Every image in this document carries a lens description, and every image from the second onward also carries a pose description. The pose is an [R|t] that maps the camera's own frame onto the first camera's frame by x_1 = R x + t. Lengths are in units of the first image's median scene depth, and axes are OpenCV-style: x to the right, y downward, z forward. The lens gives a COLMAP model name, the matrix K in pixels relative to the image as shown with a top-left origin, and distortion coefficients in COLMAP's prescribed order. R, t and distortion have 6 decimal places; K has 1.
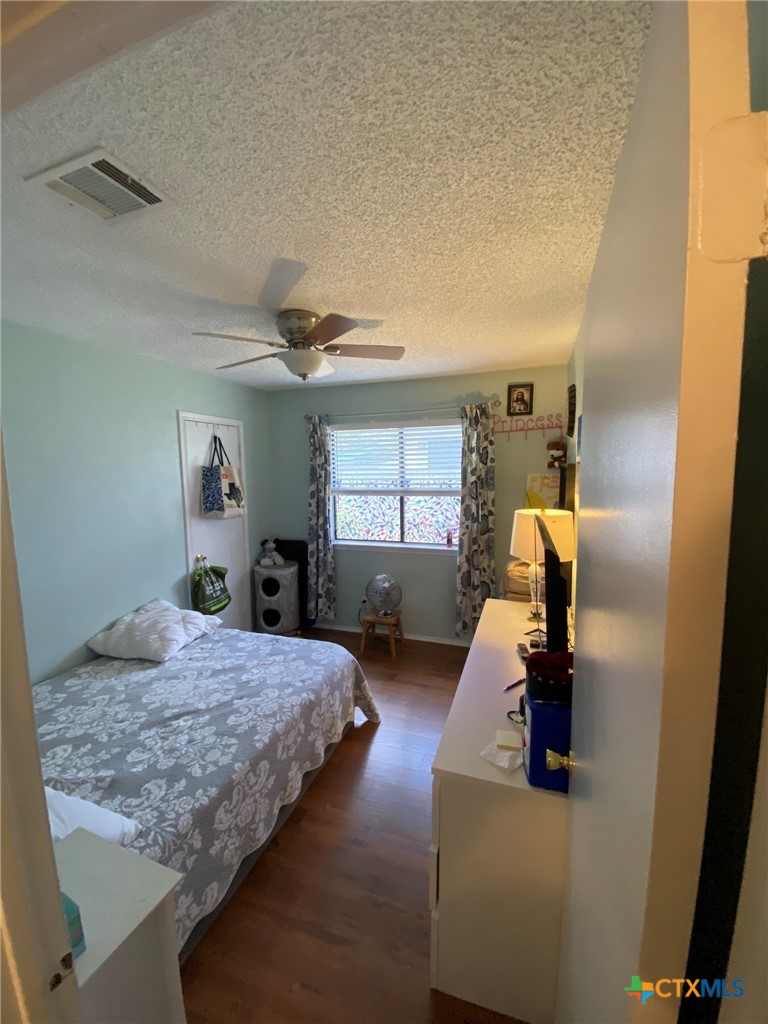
lens RADIAL K [[414.7, 0, 359.1], [0, 414.7, 516.8], [0, 0, 1]] dist [0.001903, -0.000617]
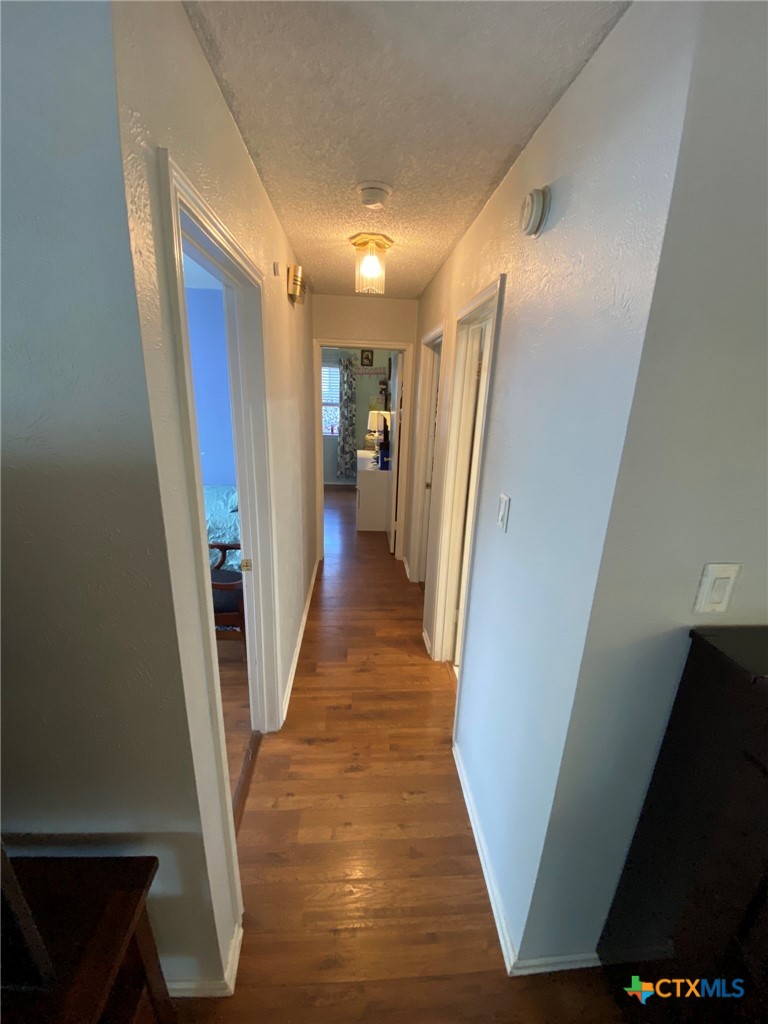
lens RADIAL K [[414.7, 0, 385.7], [0, 414.7, 514.3], [0, 0, 1]] dist [0.001903, -0.000617]
pose [[0.893804, -0.075815, 0.442002, -0.475128], [-0.005330, 0.983741, 0.179516, 0.101191], [-0.448425, -0.162808, 0.878868, -0.925976]]
